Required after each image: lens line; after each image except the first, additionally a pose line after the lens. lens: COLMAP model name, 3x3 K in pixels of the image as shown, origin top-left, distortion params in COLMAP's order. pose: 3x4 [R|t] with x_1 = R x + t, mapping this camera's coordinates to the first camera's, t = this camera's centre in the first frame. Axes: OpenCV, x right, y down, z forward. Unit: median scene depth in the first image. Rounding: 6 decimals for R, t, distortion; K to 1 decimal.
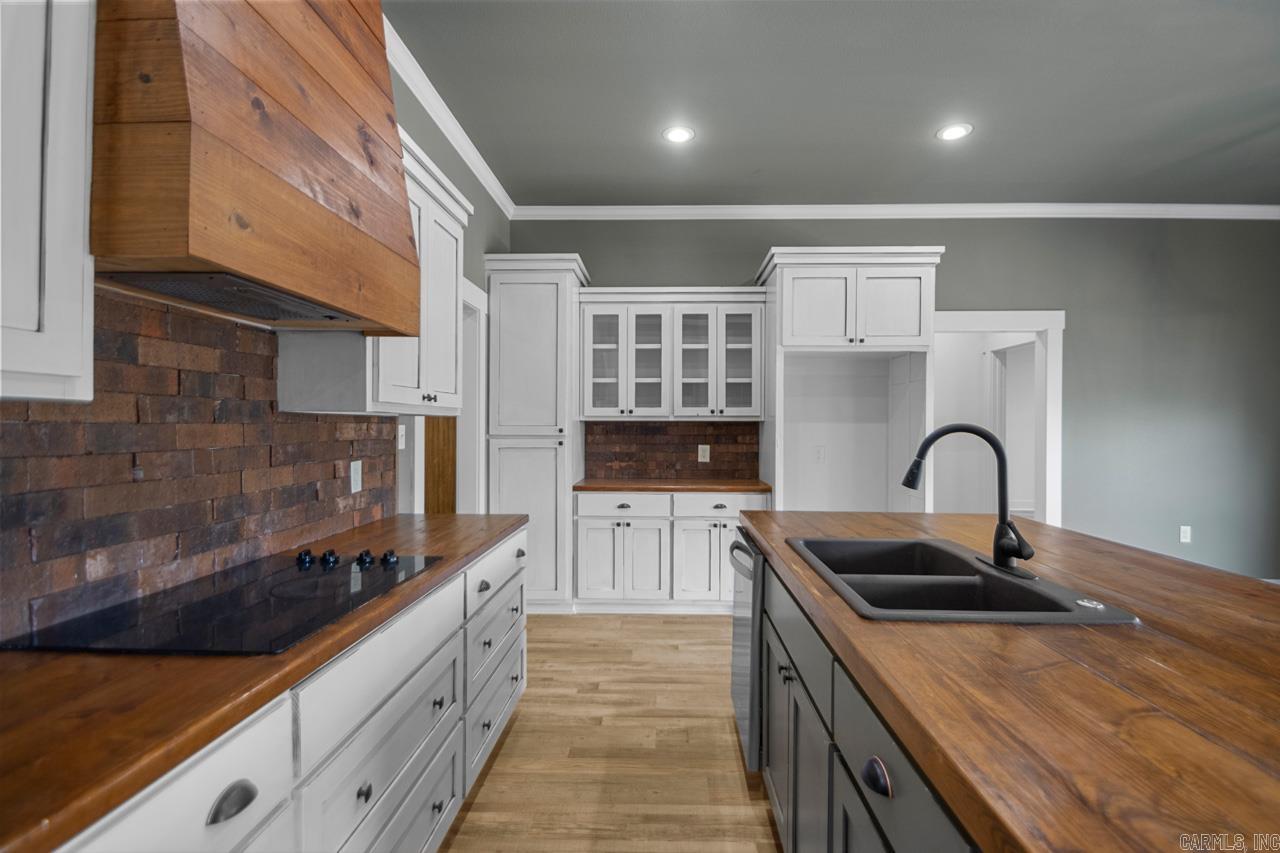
lens RADIAL K [[594.1, 0, 652.7], [0, 594.1, 426.0], [0, 0, 1]] dist [0.013856, -0.015863]
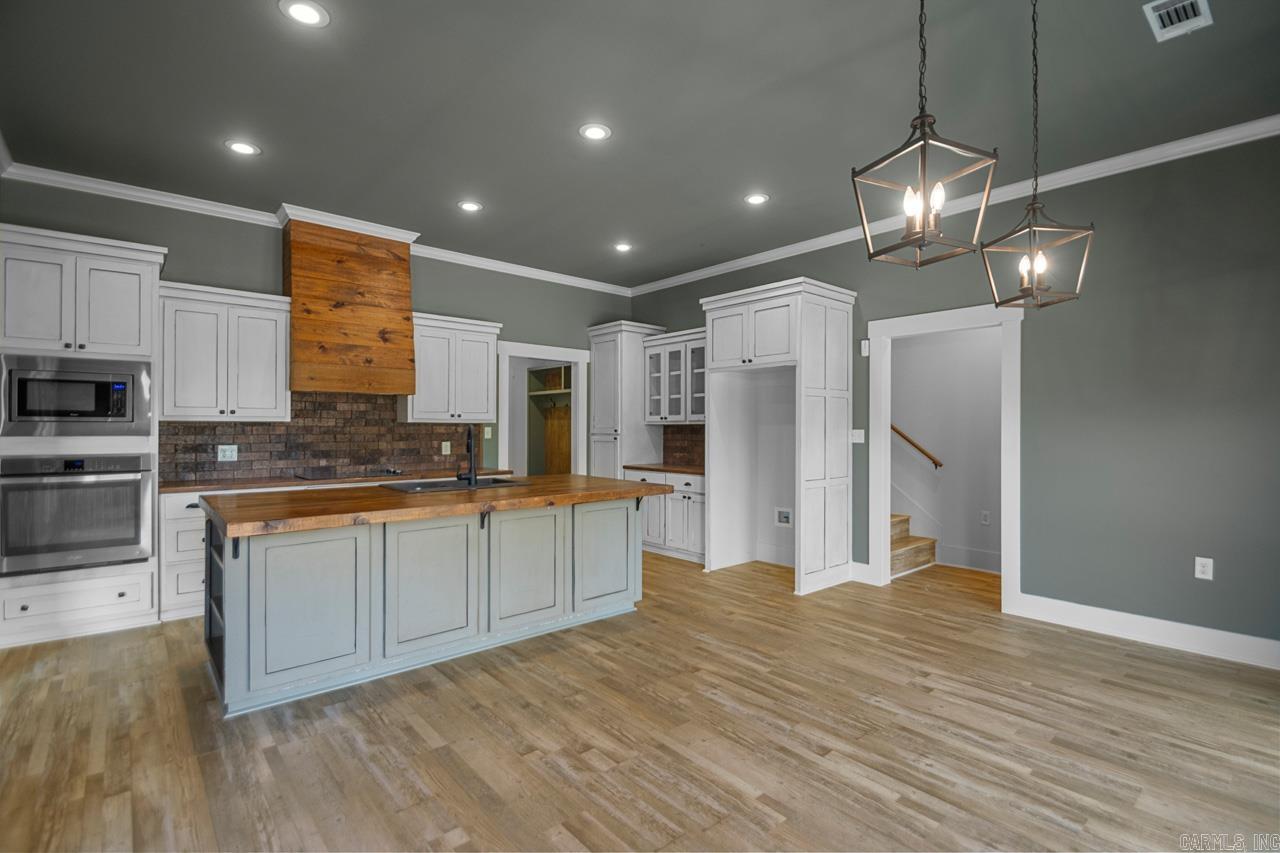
lens RADIAL K [[594.1, 0, 652.4], [0, 594.1, 424.3], [0, 0, 1]] dist [0.013856, -0.015863]
pose [[0.683560, -0.007689, -0.729854, 1.163253], [-0.000357, 0.999941, -0.010869, 0.008270], [0.729894, 0.007690, 0.683517, -0.037191]]
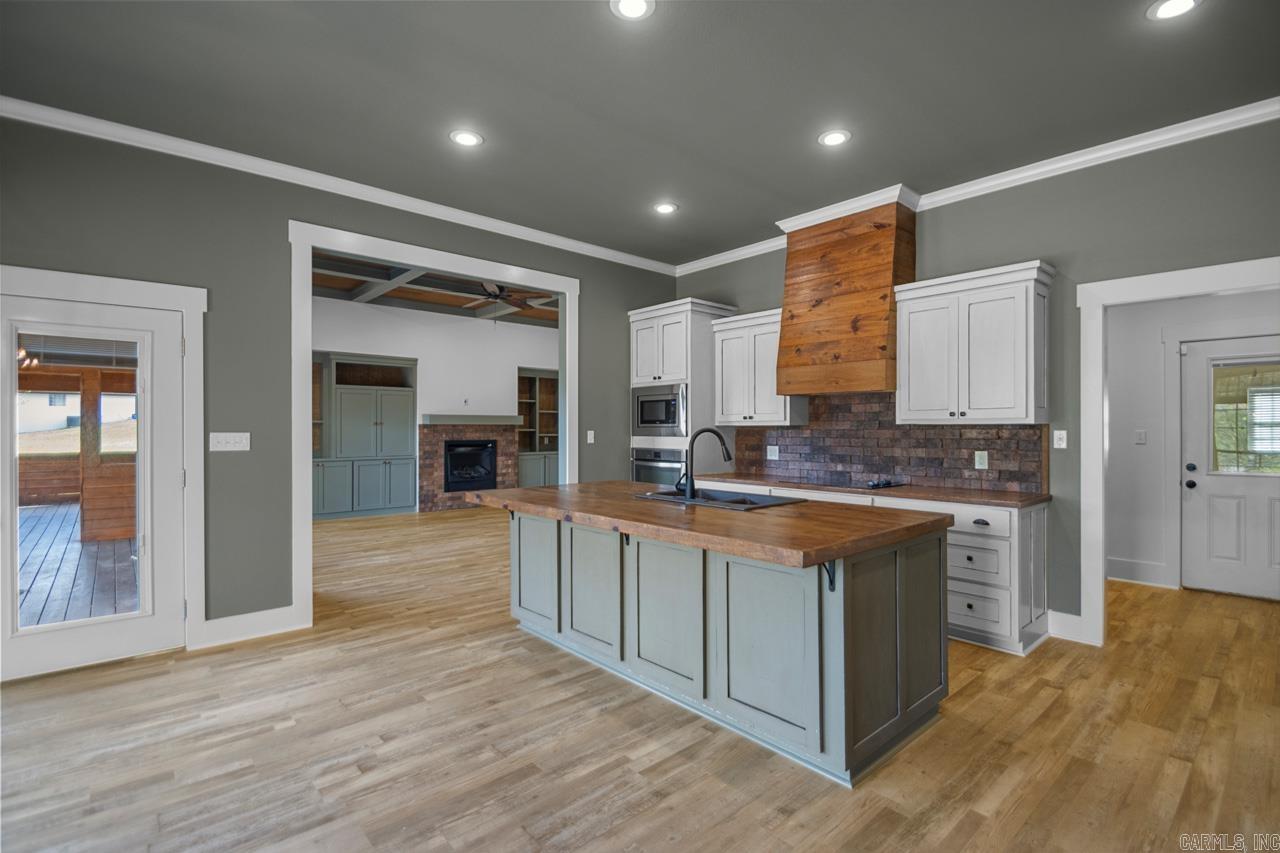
lens RADIAL K [[594.1, 0, 653.5], [0, 594.1, 424.4], [0, 0, 1]] dist [0.013856, -0.015863]
pose [[-0.719765, -0.011157, -0.694128, 0.863095], [-0.005830, 0.999933, -0.010027, 0.002553], [0.694193, -0.003171, -0.719782, 0.981051]]
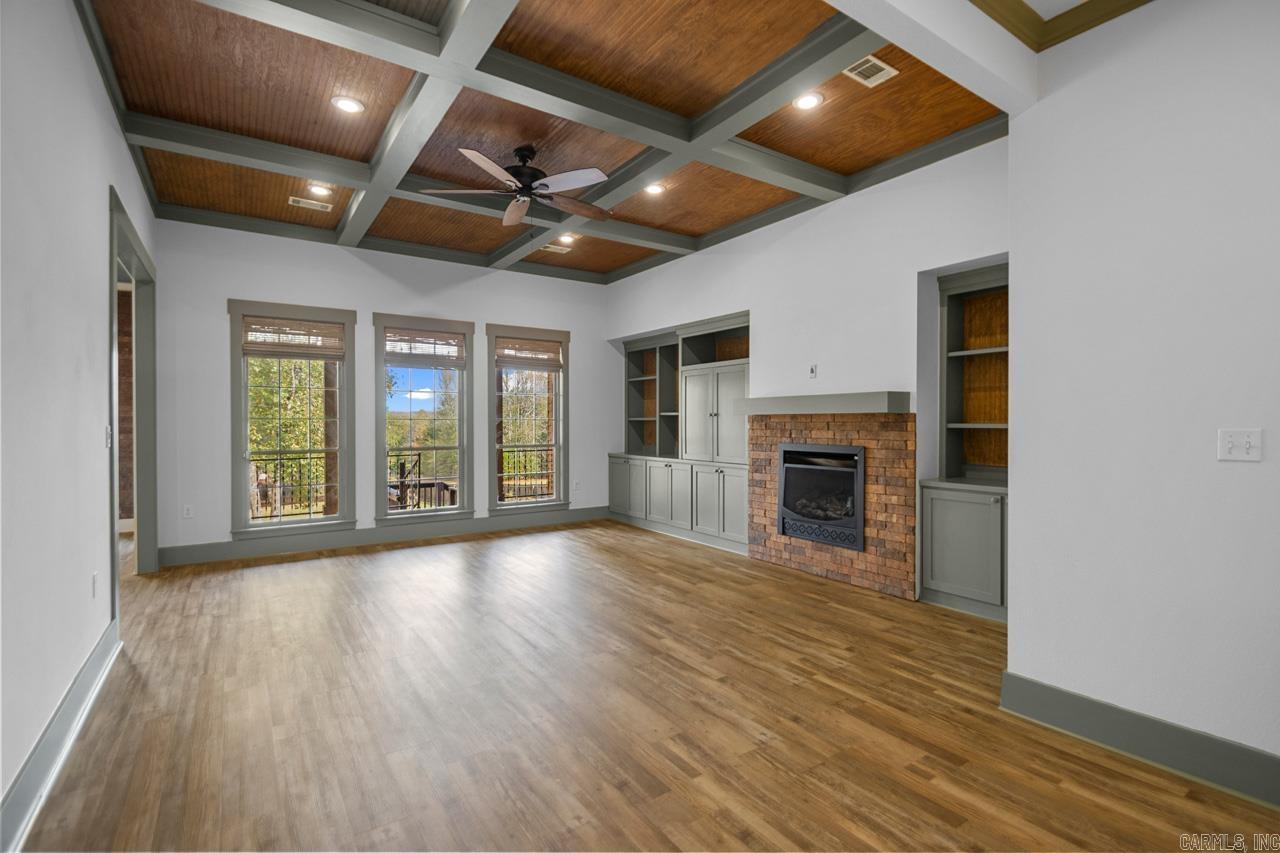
lens RADIAL K [[594.1, 0, 649.3], [0, 594.1, 421.8], [0, 0, 1]] dist [0.013856, -0.015863]
pose [[-0.588803, -0.006319, 0.808252, -1.189343], [-0.001018, 0.999974, 0.007077, -0.009799], [-0.808276, 0.003345, -0.588794, -0.327962]]
